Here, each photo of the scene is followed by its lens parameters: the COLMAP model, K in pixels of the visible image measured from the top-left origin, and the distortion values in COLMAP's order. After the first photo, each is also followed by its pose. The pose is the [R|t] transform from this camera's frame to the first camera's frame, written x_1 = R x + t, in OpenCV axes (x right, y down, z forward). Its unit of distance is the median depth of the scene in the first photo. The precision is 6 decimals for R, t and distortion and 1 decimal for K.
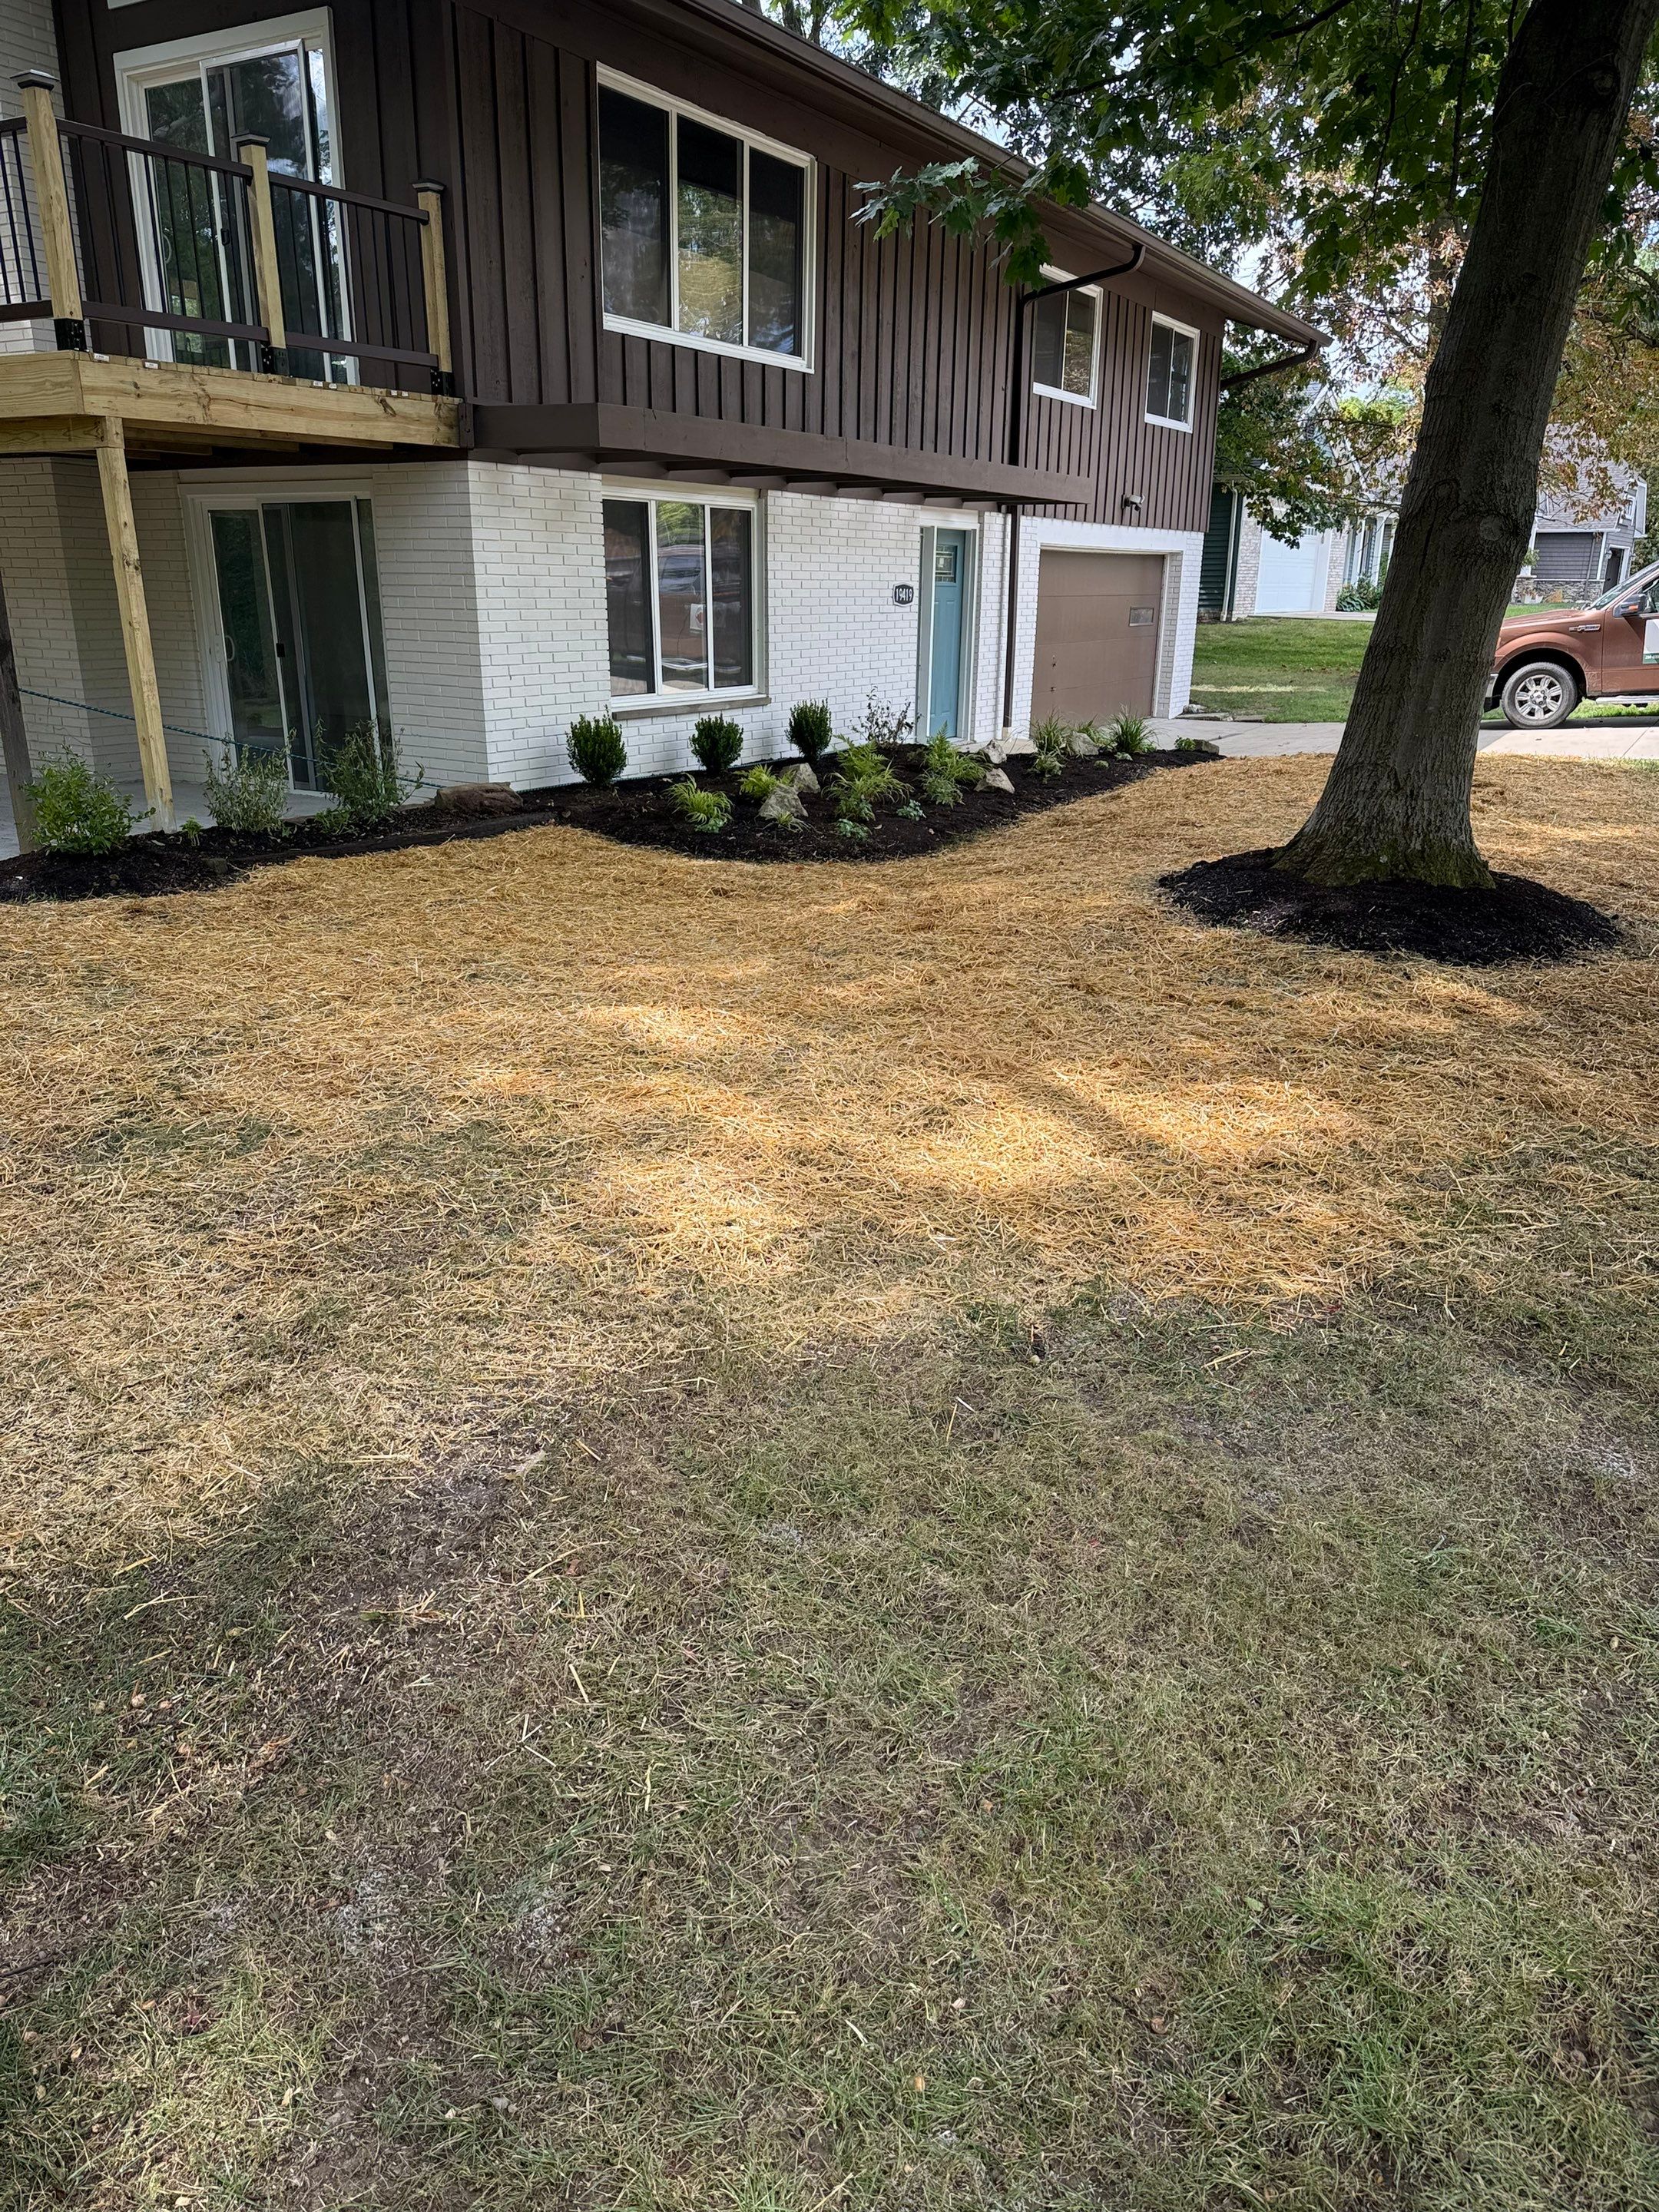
lens RADIAL K [[1533.9, 0, 829.5], [0, 1533.9, 1106.0], [0, 0, 1]] dist [0.076319, -0.082008]
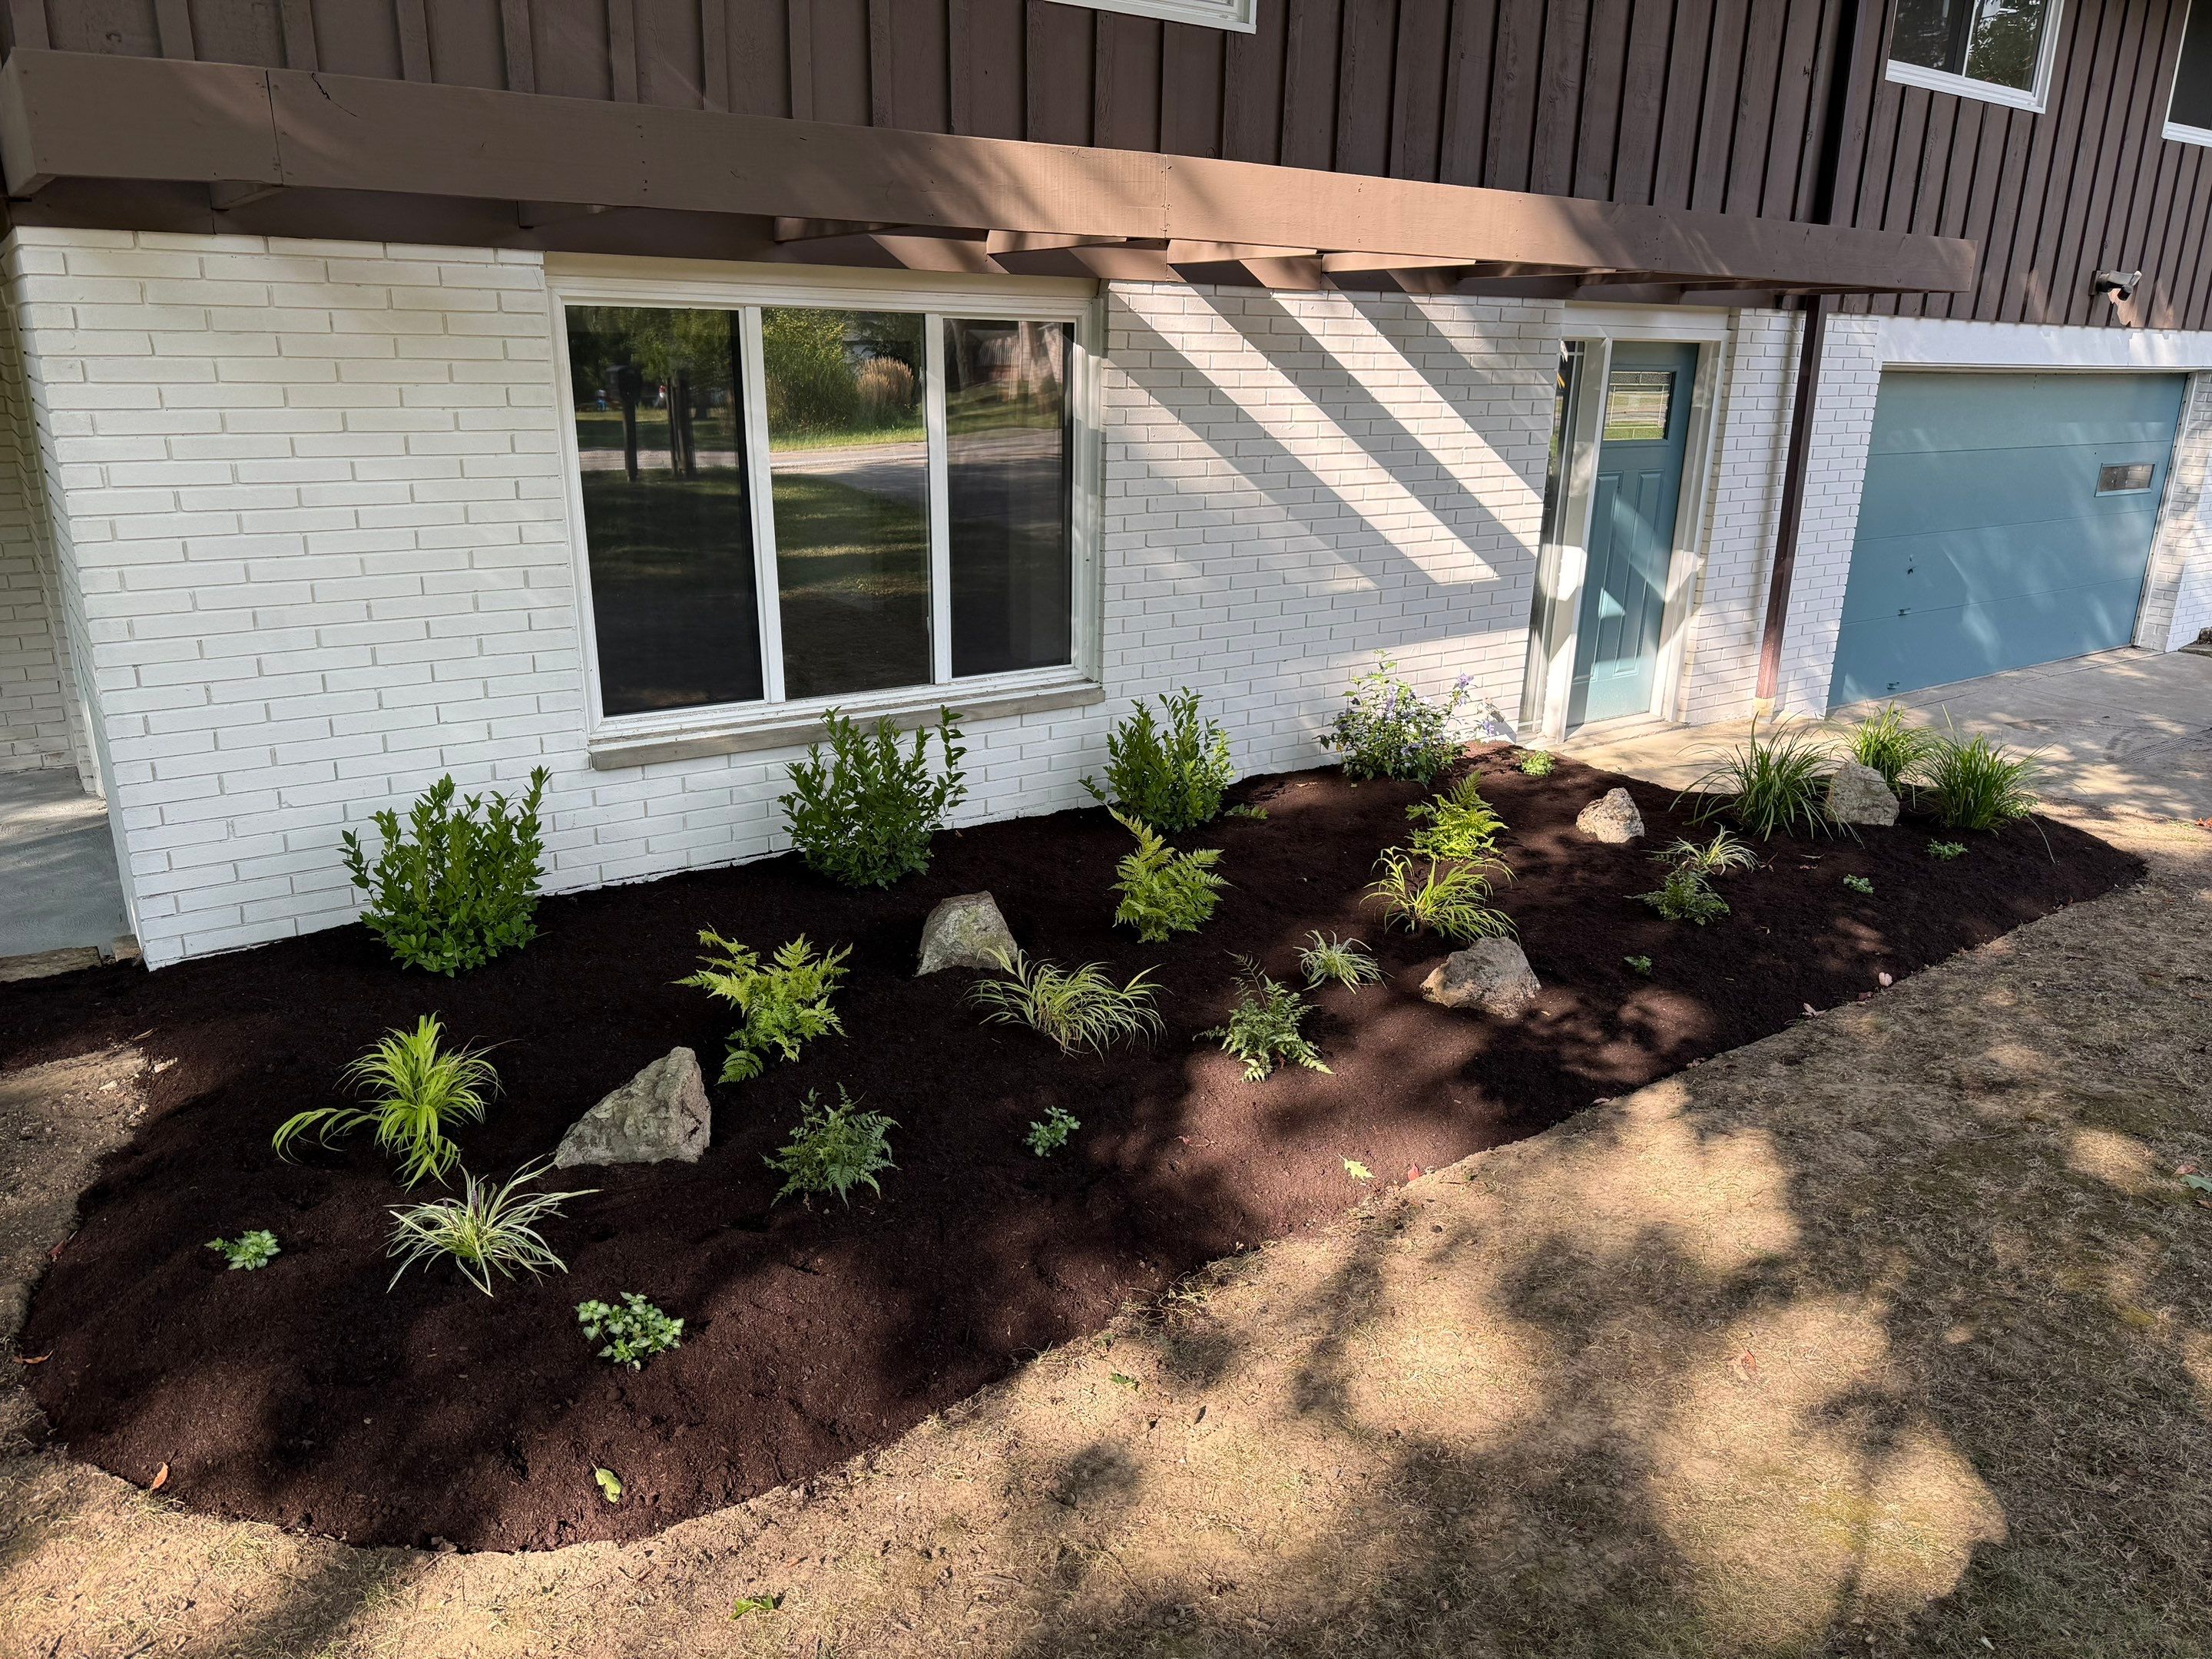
lens RADIAL K [[1533.9, 0, 1094.3], [0, 1533.9, 825.5], [0, 0, 1]] dist [0.076319, -0.082008]
pose [[0.910383, 0.135445, -0.390969, 0.158290], [-0.146378, 0.989227, 0.001856, -0.221736], [0.387009, 0.055540, 0.920402, 0.544146]]
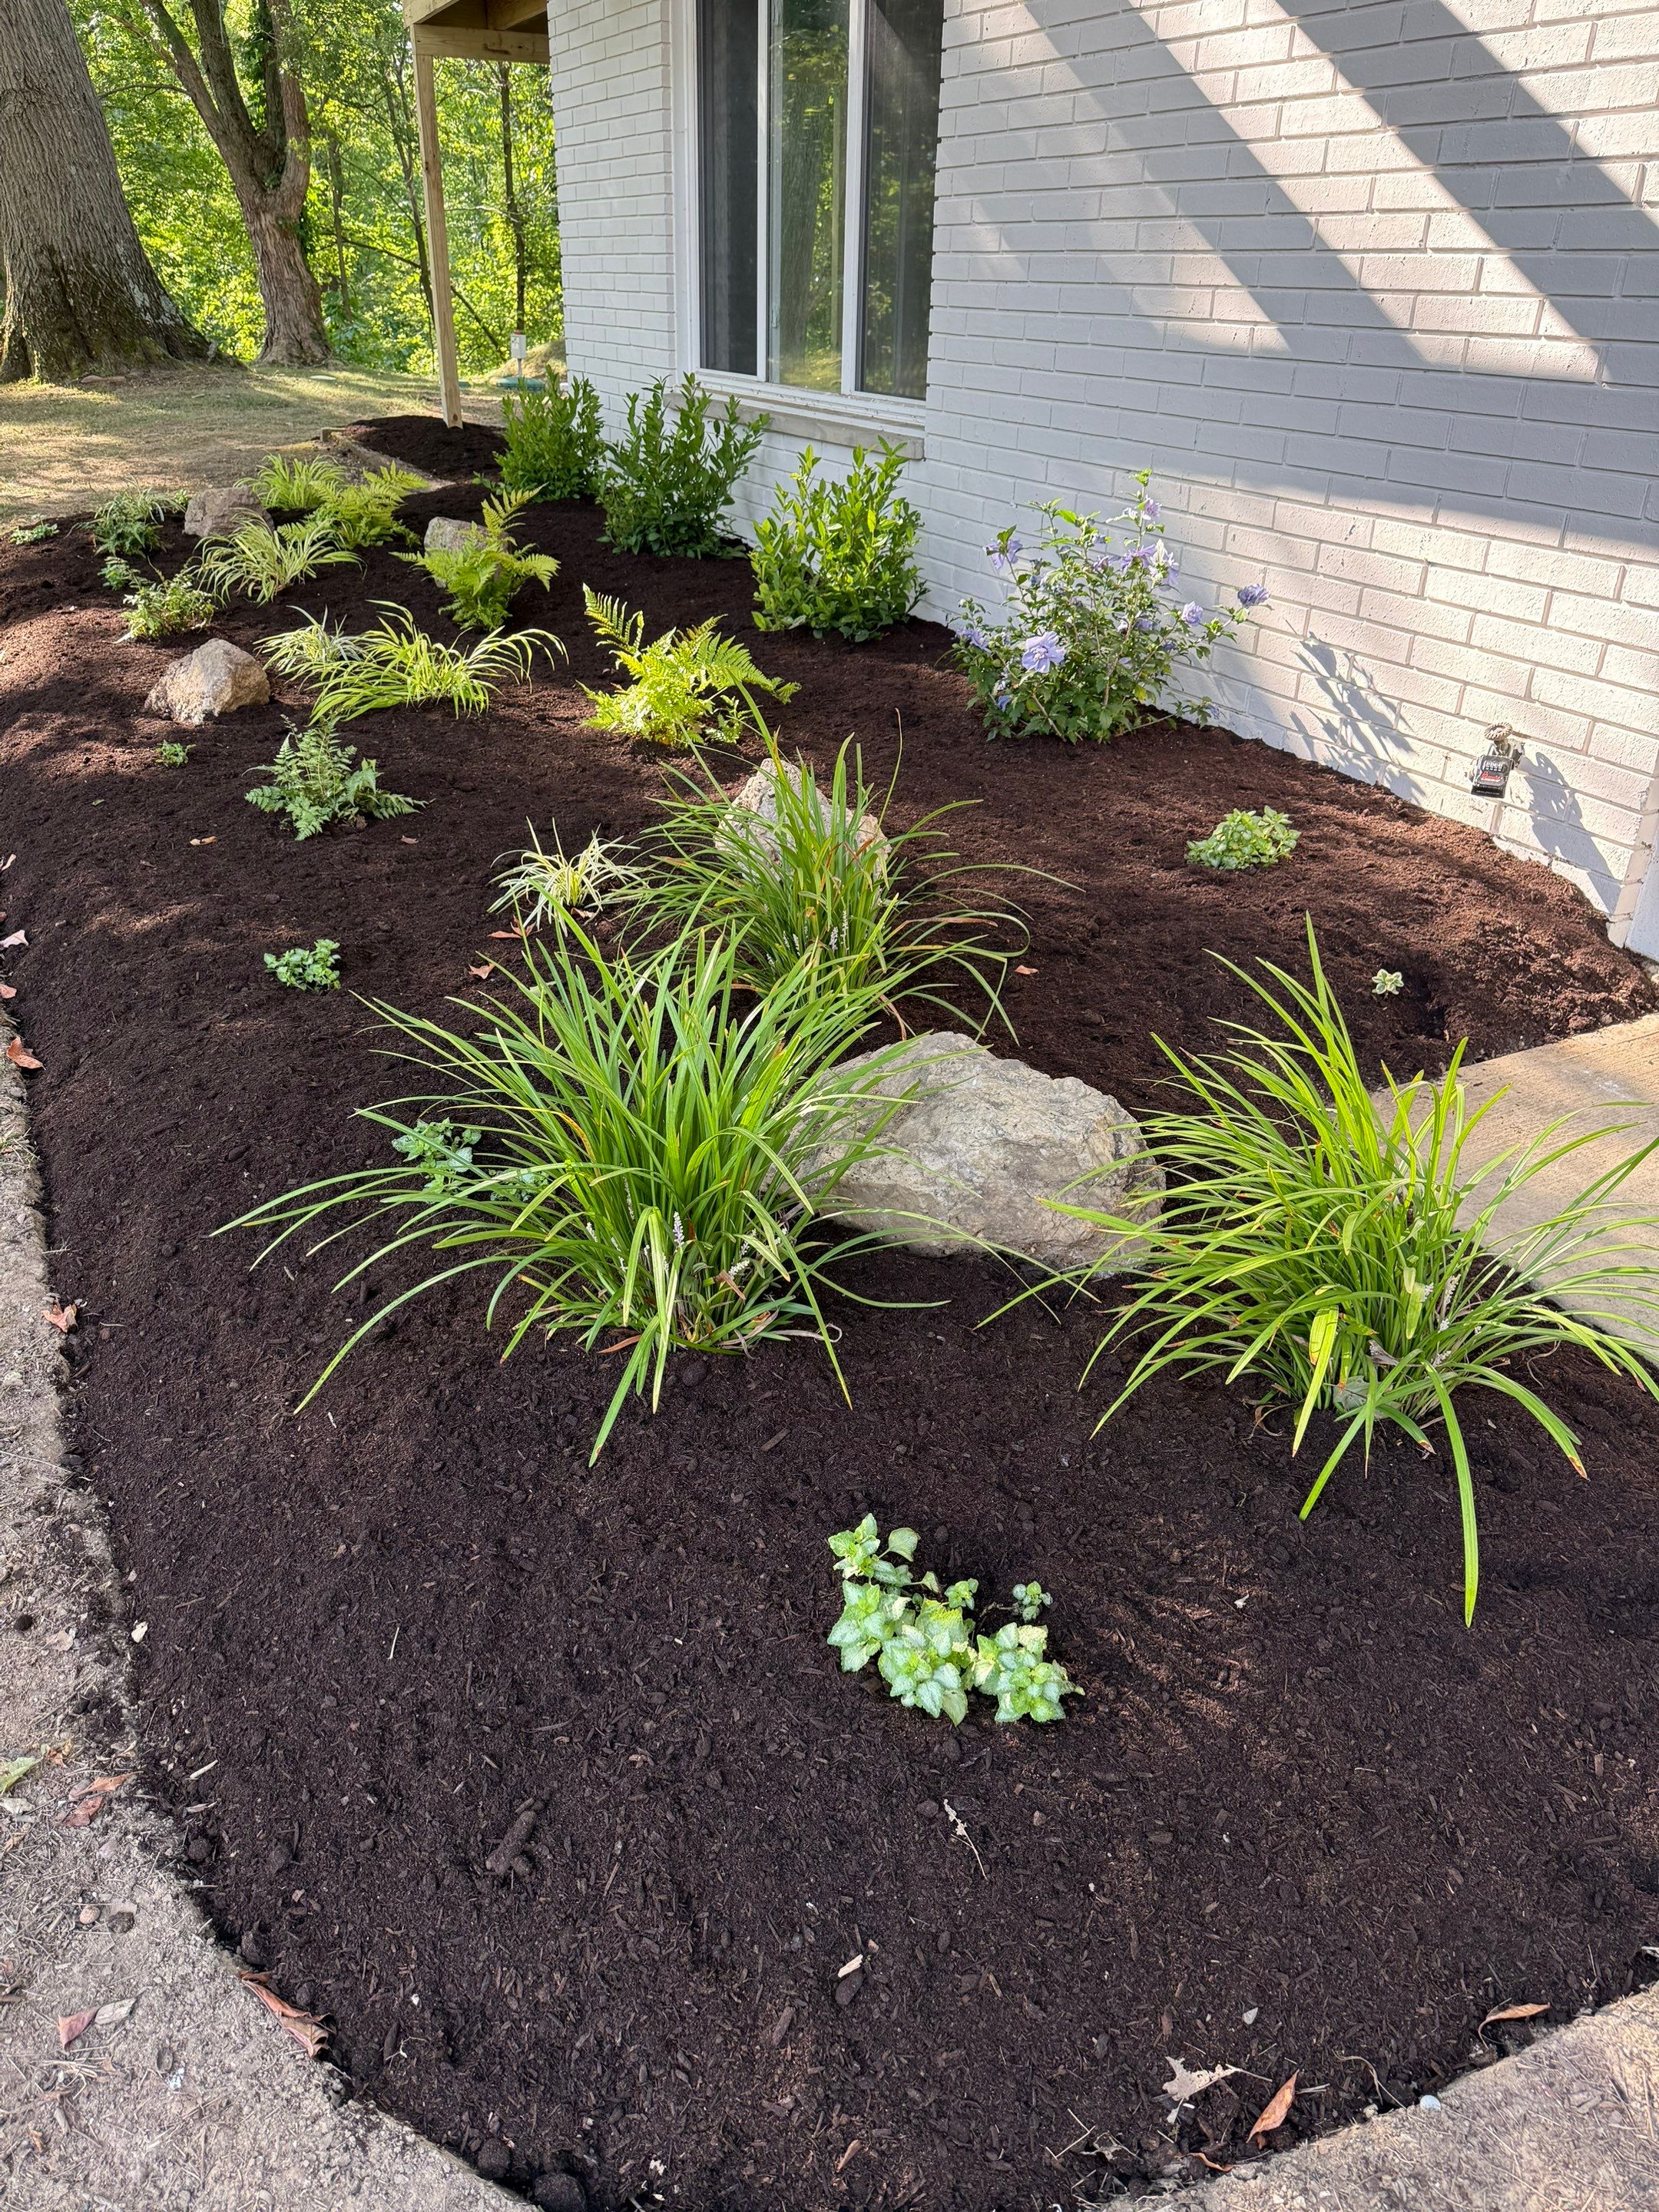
lens RADIAL K [[1572.0, 0, 795.4], [0, 1572.0, 1110.6], [0, 0, 1]] dist [0.034380, -0.042131]
pose [[-0.539940, 0.386732, -0.747598, 0.319657], [-0.285443, 0.751432, 0.594871, -0.356009], [0.791826, 0.534591, -0.295338, 1.156056]]
